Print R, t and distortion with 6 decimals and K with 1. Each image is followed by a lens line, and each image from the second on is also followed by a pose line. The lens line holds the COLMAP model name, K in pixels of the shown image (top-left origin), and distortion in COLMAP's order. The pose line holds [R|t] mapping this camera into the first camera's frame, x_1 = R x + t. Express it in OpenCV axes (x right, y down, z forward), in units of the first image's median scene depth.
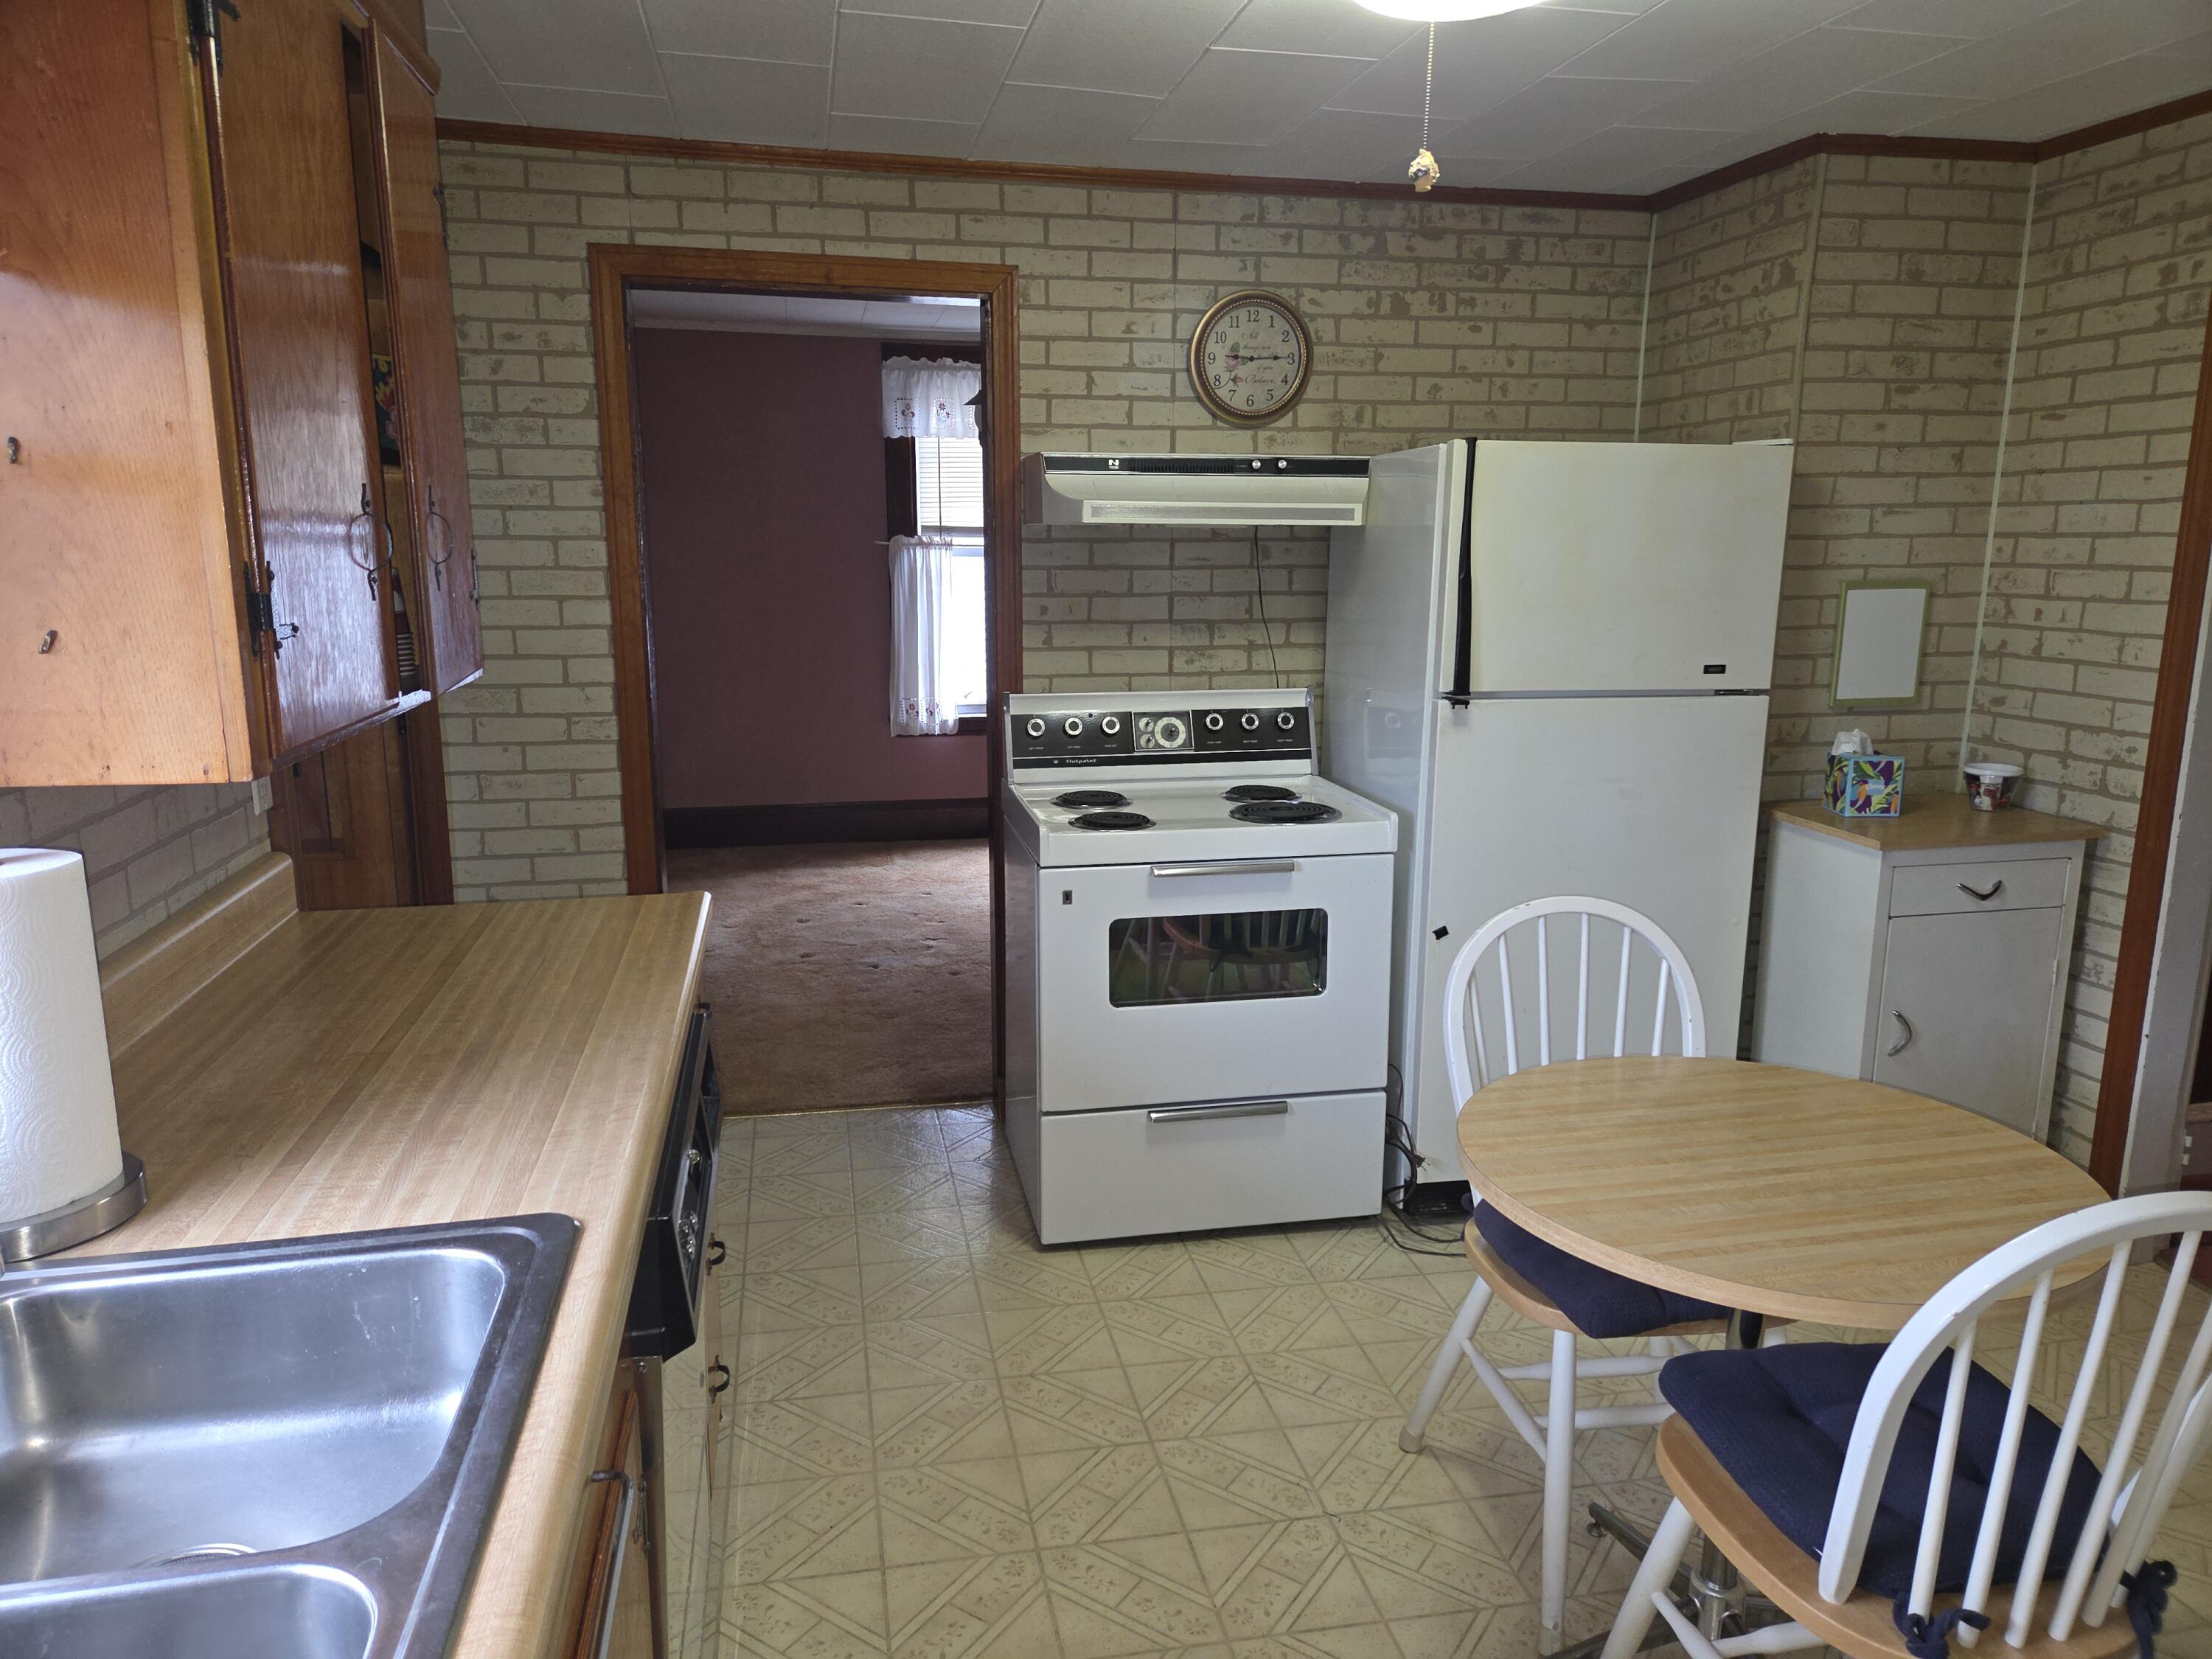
lens RADIAL K [[1454.9, 0, 1095.7], [0, 1454.9, 841.1], [0, 0, 1]] dist [0.089373, -0.091167]
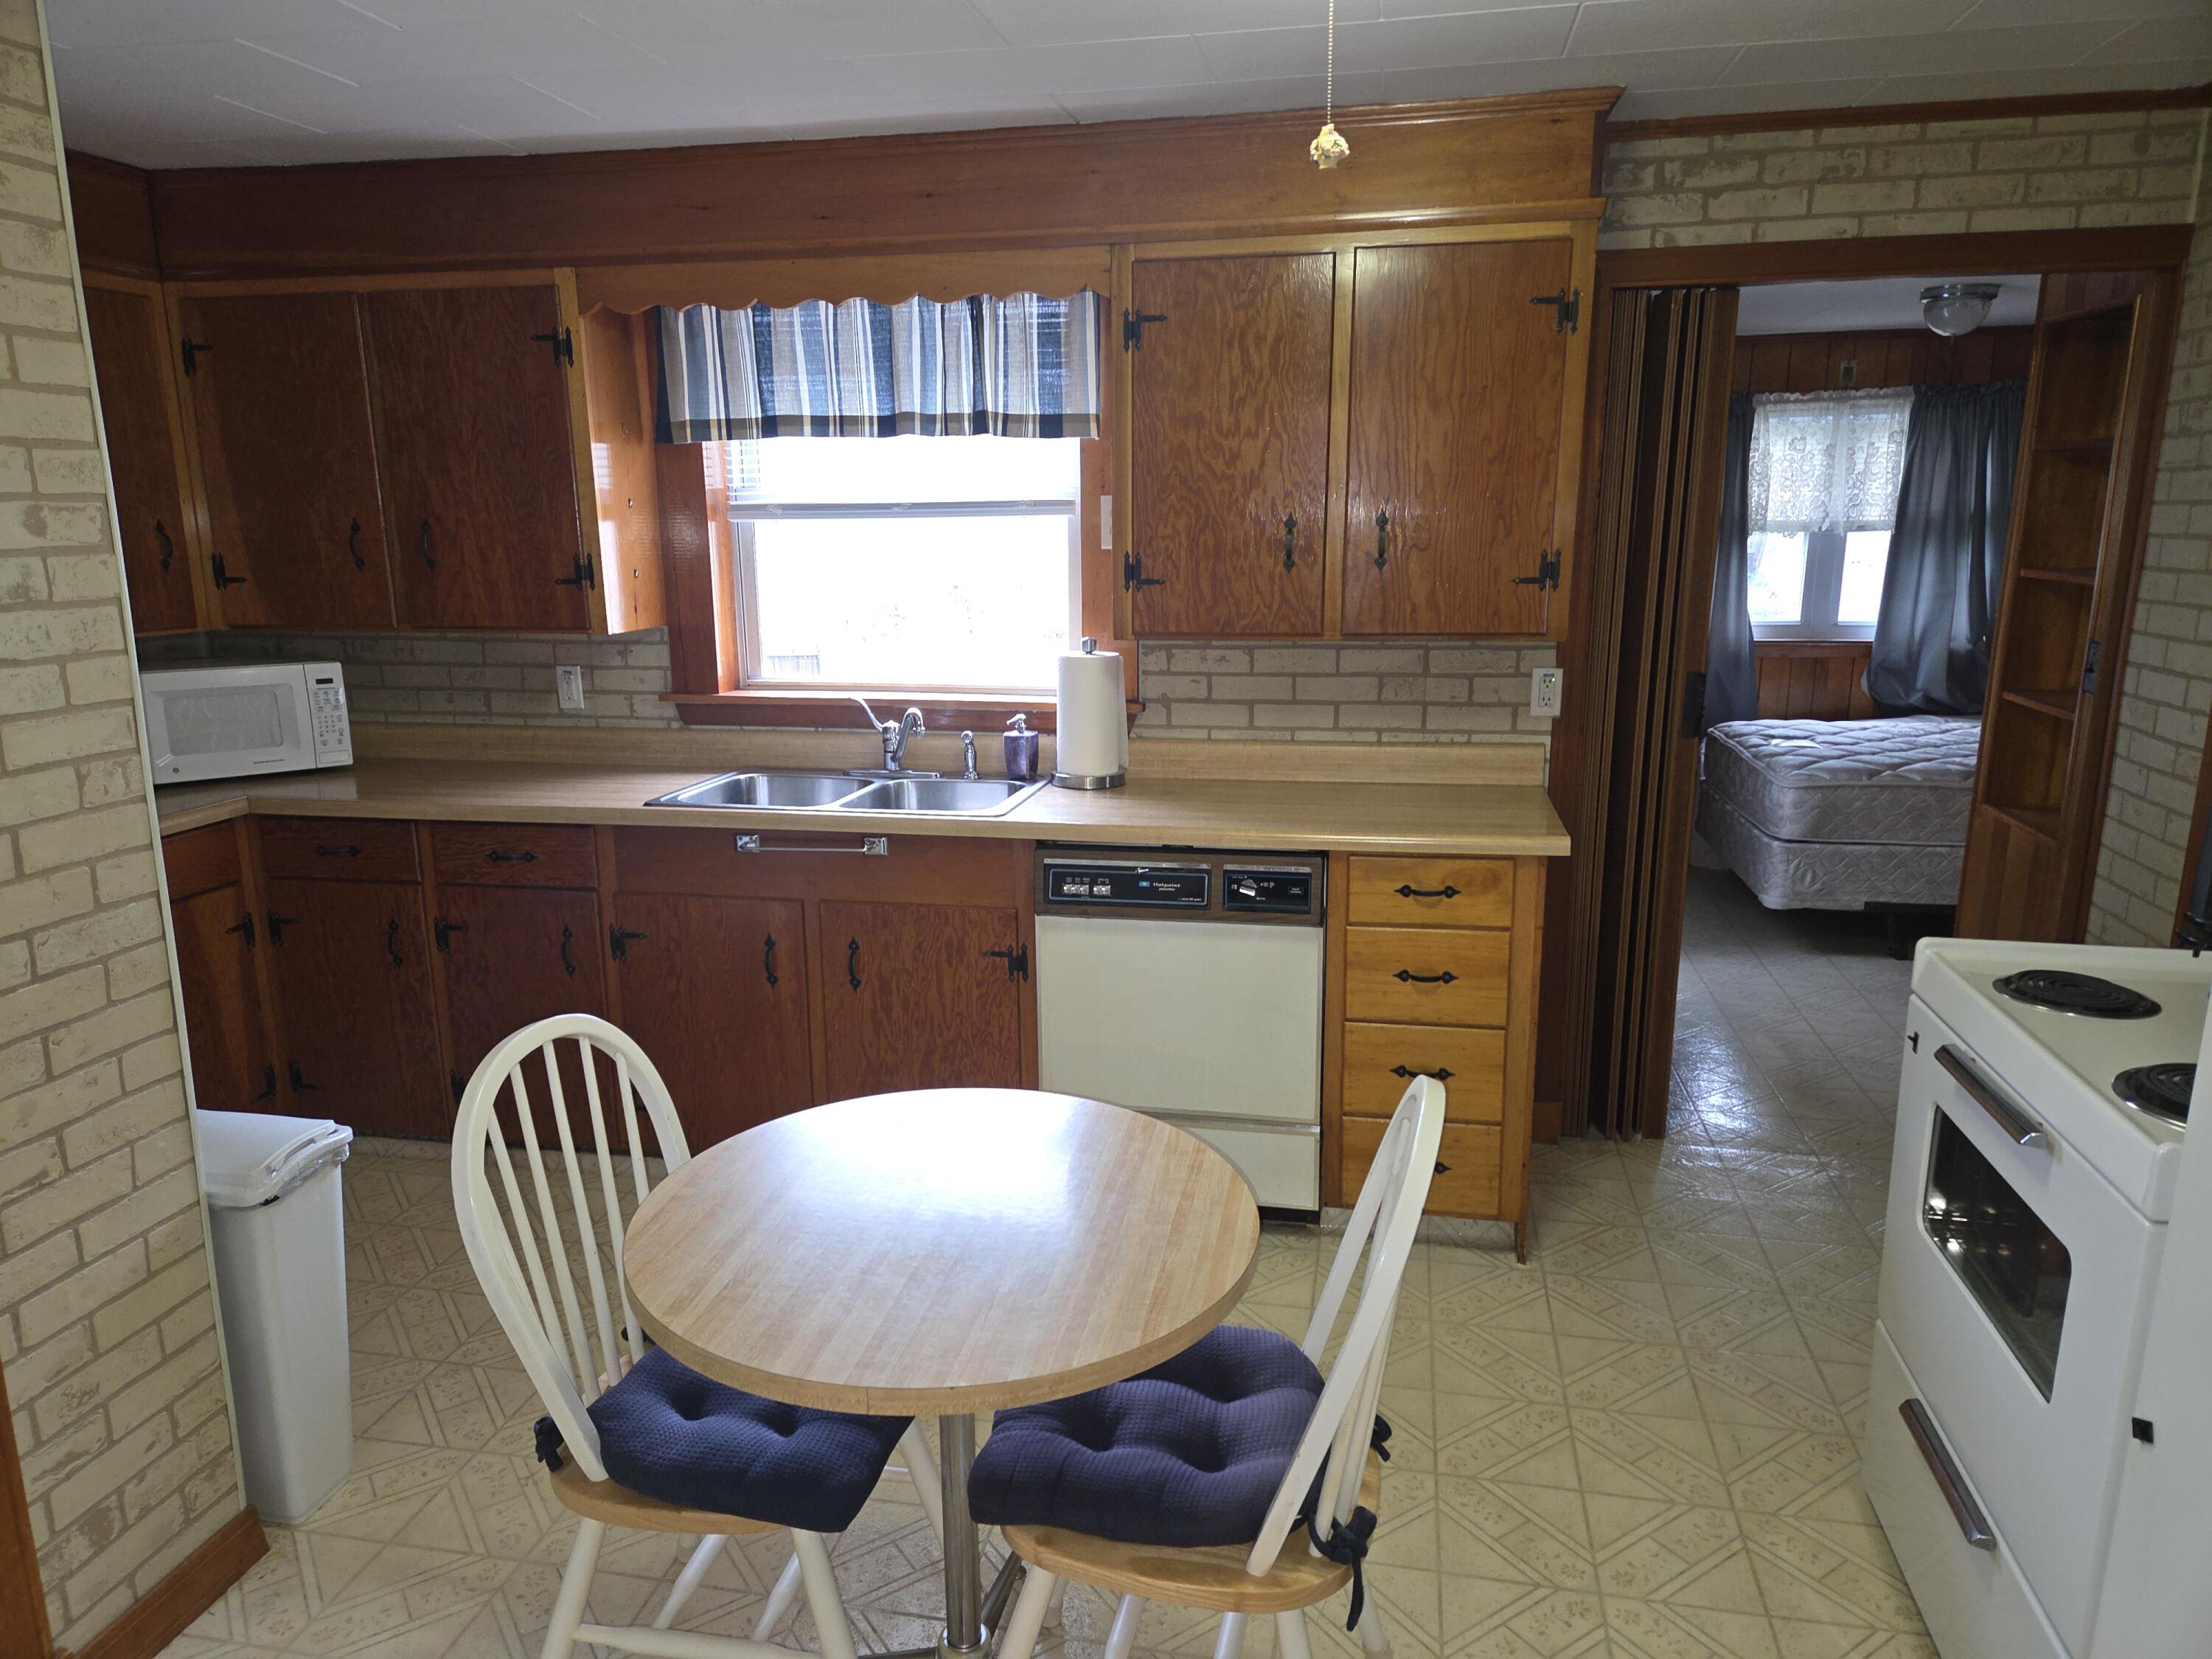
lens RADIAL K [[1454.9, 0, 1095.7], [0, 1454.9, 841.1], [0, 0, 1]] dist [0.089373, -0.091167]
pose [[-0.386659, 0.201475, -0.899946, 1.337288], [-0.180123, 0.940552, 0.287955, -0.329539], [0.904461, 0.273441, -0.327383, 1.458136]]
